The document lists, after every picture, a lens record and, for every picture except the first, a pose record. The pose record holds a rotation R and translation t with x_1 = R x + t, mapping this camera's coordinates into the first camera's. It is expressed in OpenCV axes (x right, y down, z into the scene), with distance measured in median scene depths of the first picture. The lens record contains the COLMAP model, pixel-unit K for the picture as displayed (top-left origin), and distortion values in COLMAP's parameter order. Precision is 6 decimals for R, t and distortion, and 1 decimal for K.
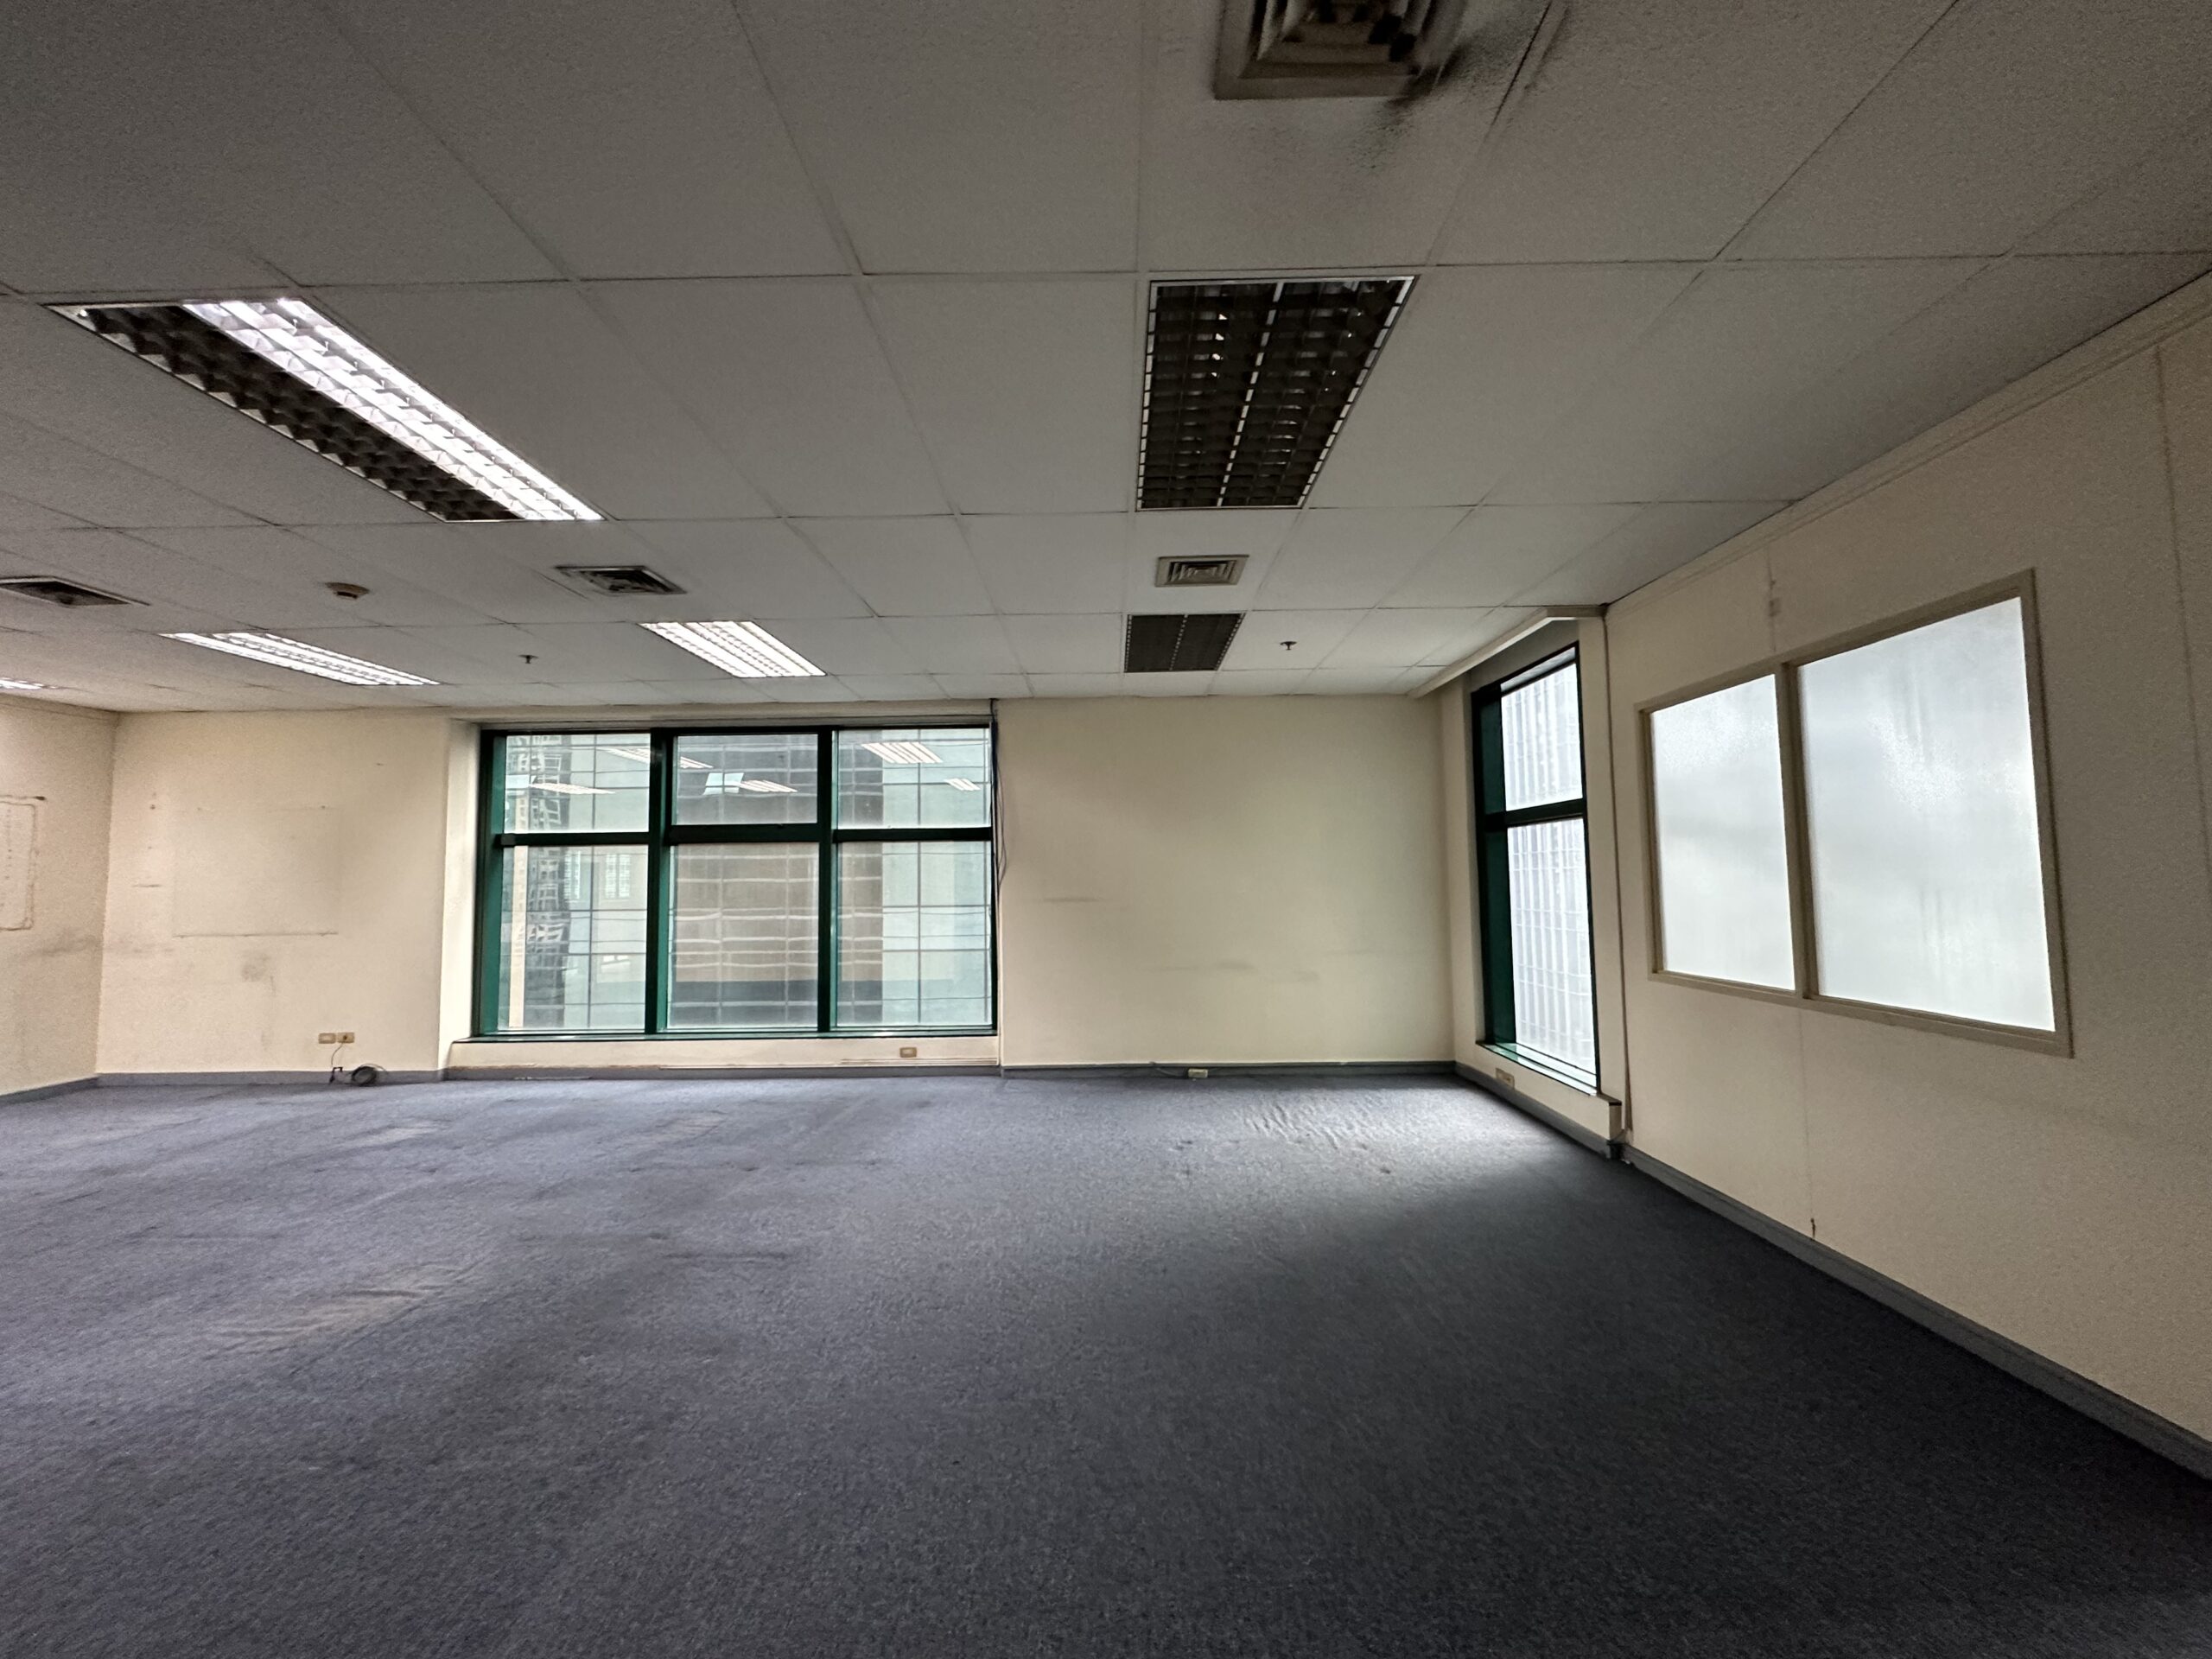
lens RADIAL K [[875.2, 0, 1106.0], [0, 875.2, 829.5], [0, 0, 1]] dist [-0.000890, -0.000055]
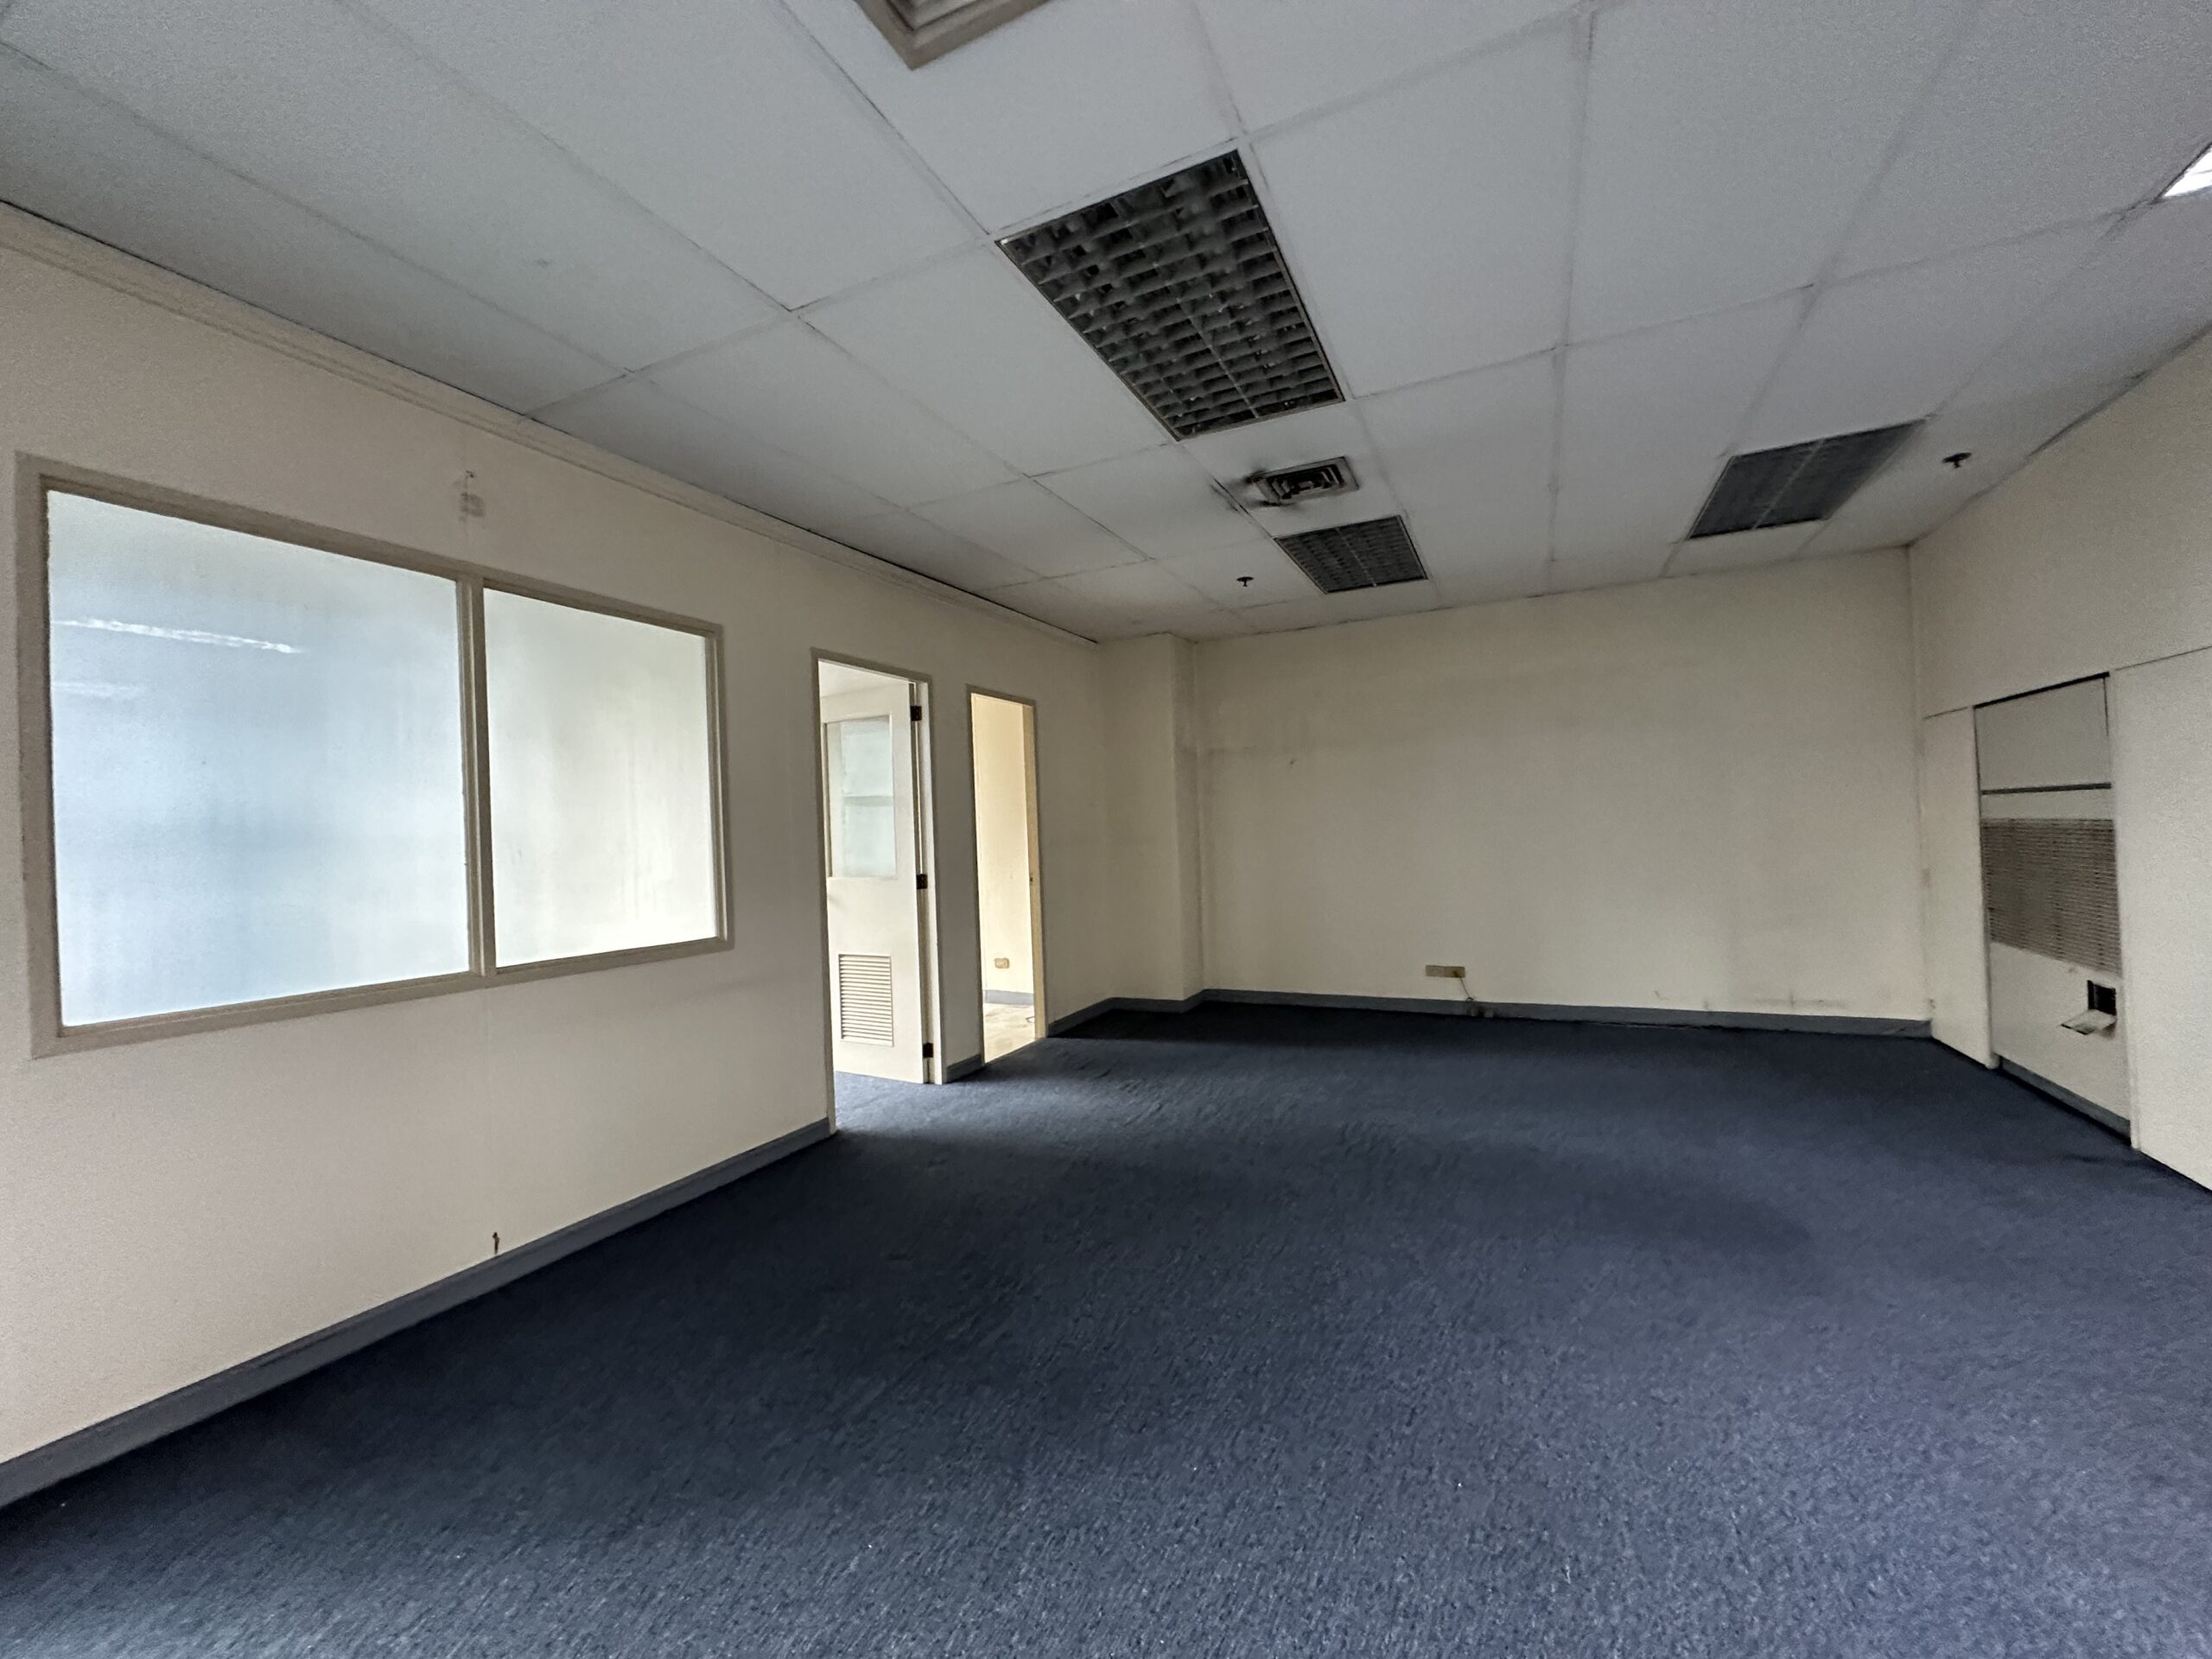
lens RADIAL K [[875.2, 0, 1106.0], [0, 875.2, 829.5], [0, 0, 1]] dist [-0.000890, -0.000055]
pose [[-0.901489, 0.051804, 0.429691, -0.111344], [0.023135, 0.997159, -0.071683, 0.125425], [-0.432183, -0.054681, -0.900126, 1.499226]]
